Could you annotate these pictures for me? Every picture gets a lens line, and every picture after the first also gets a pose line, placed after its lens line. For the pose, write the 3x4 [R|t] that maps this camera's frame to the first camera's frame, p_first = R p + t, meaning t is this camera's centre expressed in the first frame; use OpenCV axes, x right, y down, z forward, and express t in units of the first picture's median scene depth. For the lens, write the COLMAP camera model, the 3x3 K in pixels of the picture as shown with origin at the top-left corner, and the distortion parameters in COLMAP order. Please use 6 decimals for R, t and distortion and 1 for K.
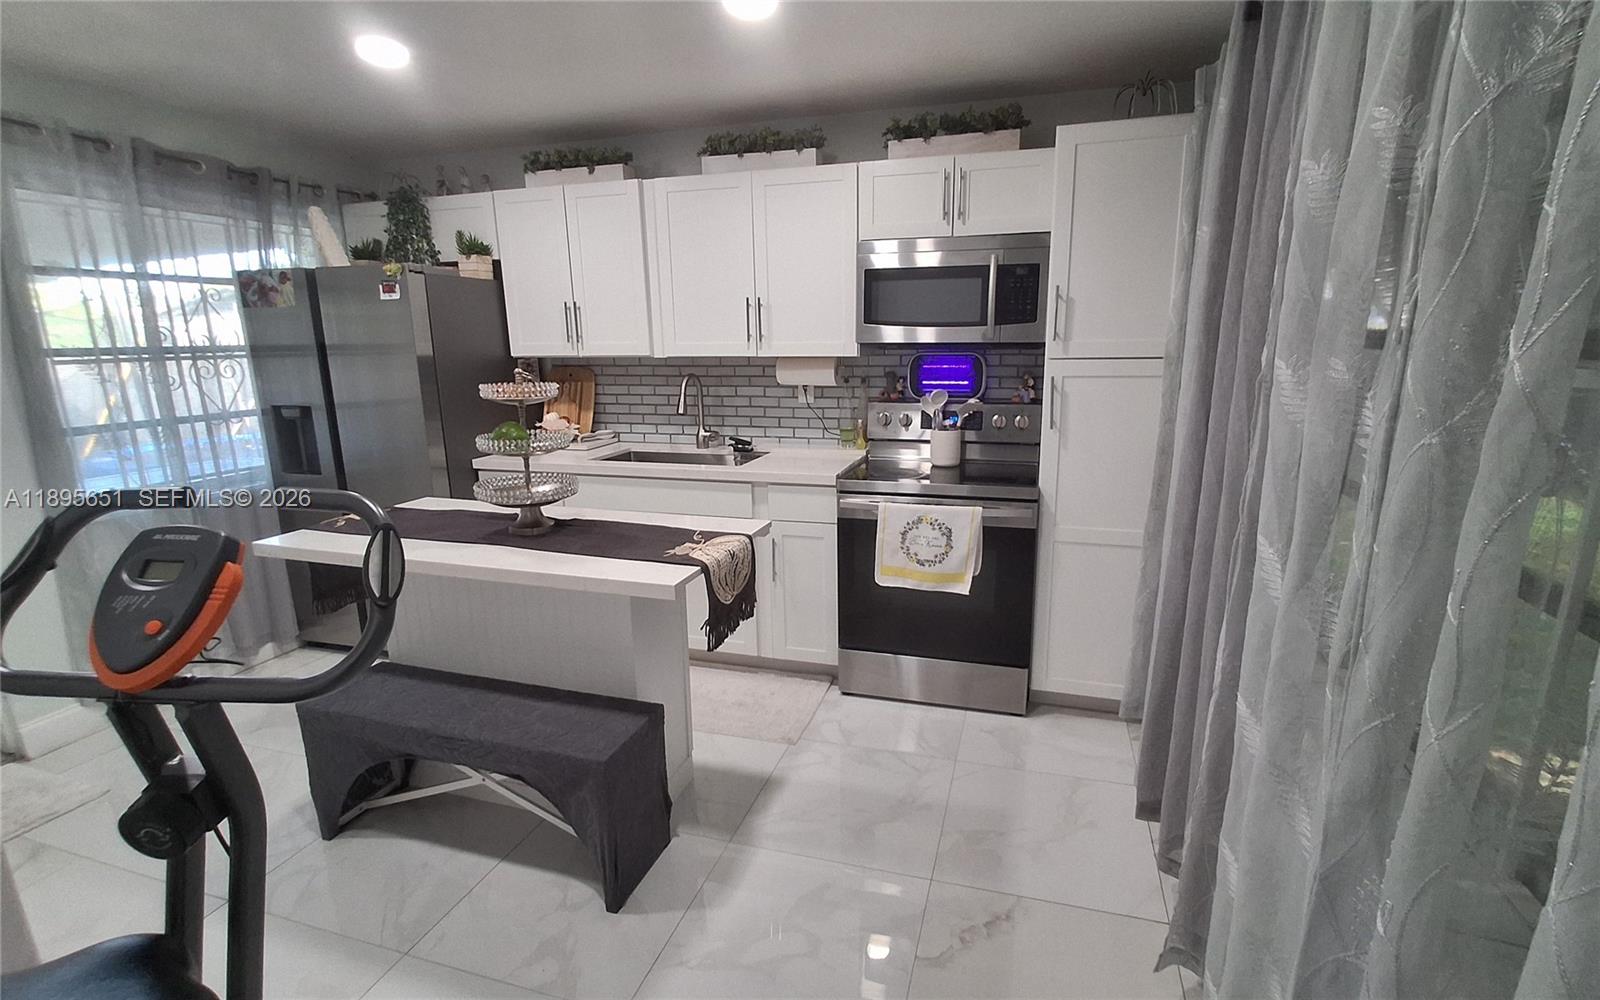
lens RADIAL K [[746.2, 0, 819.3], [0, 746.2, 508.4], [0, 0, 1]] dist [-0.005414, 0.011121]
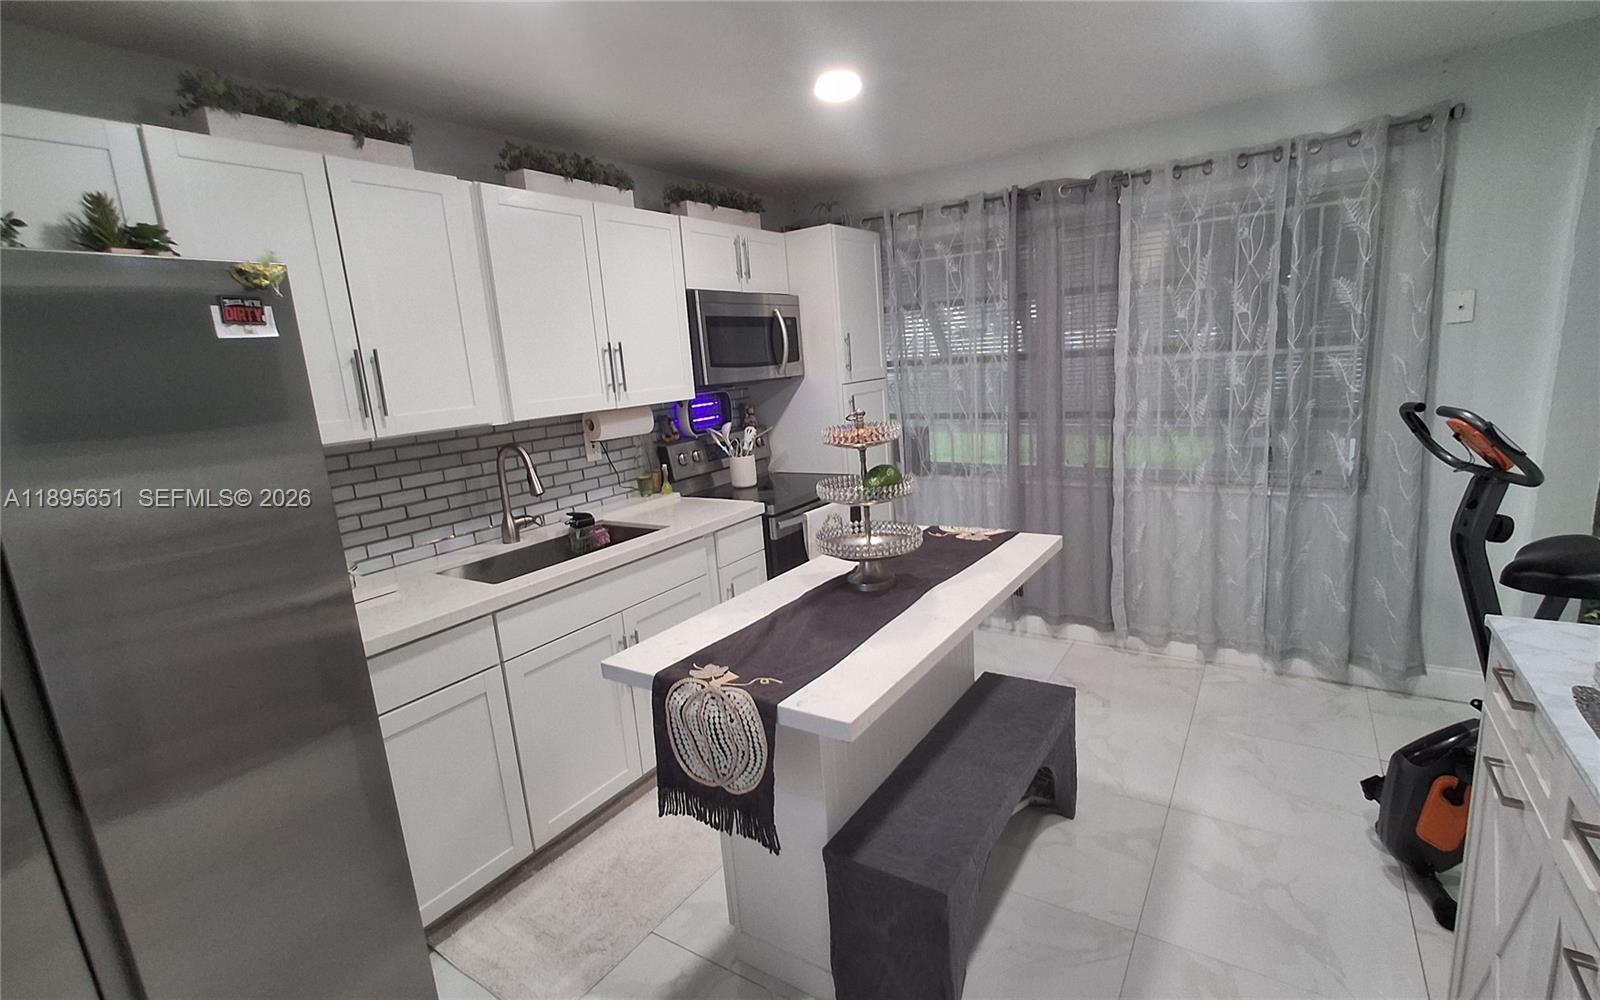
lens RADIAL K [[746.2, 0, 813.1], [0, 746.2, 513.0], [0, 0, 1]] dist [-0.005414, 0.011121]
pose [[0.265244, -0.206677, 0.941770, -0.977264], [0.282883, 0.950452, 0.128910, -0.149558], [-0.921750, 0.232218, 0.310567, 0.601115]]
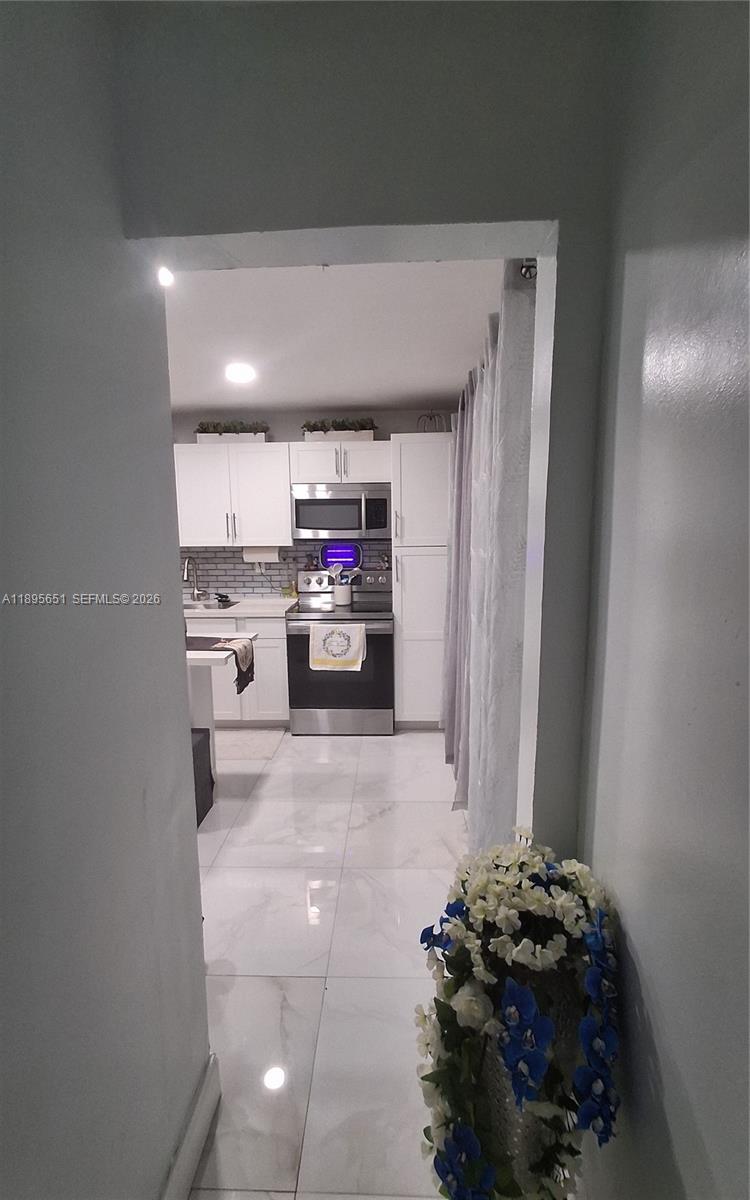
lens RADIAL K [[559.7, 0, 370.3], [0, 559.7, 613.9], [0, 0, 1]] dist [-0.005414, 0.011121]
pose [[0.969368, -0.036187, 0.242931, -0.107091], [0.054025, 0.996278, -0.067170, 0.064975], [-0.239596, 0.078237, 0.967715, -0.364488]]
